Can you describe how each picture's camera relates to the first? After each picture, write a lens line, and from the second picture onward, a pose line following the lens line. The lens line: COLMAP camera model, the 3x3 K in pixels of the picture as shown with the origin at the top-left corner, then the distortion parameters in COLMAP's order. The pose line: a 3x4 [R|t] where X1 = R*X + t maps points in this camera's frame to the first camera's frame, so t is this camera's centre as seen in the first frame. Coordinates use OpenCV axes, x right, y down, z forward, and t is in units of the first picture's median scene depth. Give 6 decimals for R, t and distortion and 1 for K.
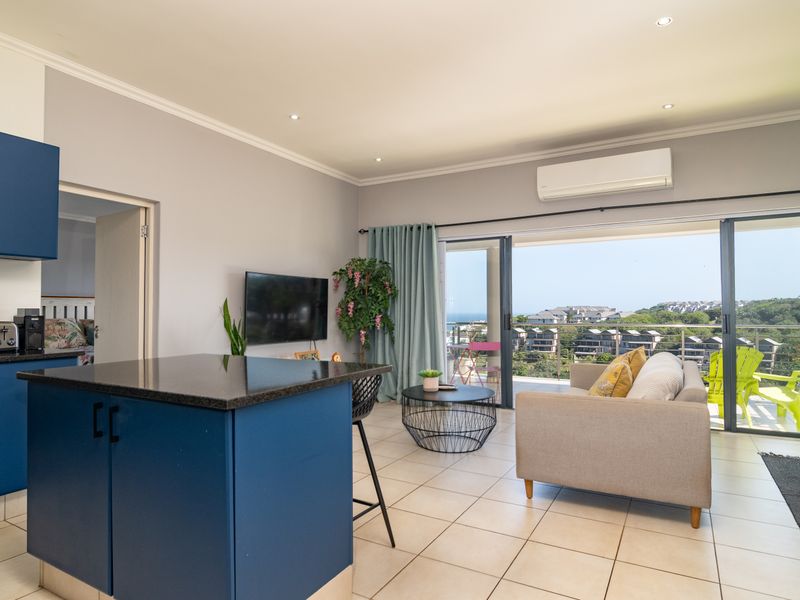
lens RADIAL K [[480.1, 0, 400.0], [0, 480.1, 300.0], [0, 0, 1]] dist [-0.000061, -0.002410]
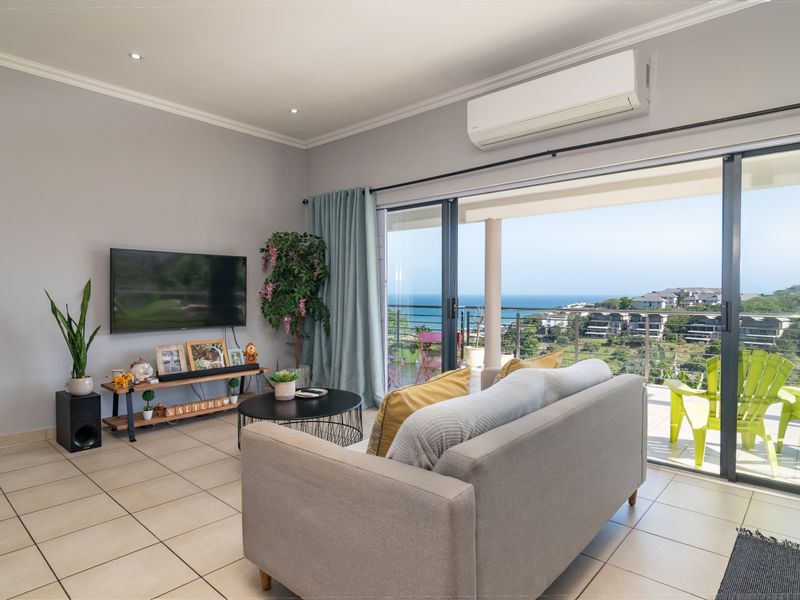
lens RADIAL K [[466.3, 0, 400.0], [0, 466.3, 300.0], [0, 0, 1]] dist [-0.001256, -0.000184]
pose [[0.978455, 0.008176, -0.206299, 0.268629], [0.000149, 0.999187, 0.040305, -0.000039], [0.206461, -0.039467, 0.977659, 0.214185]]
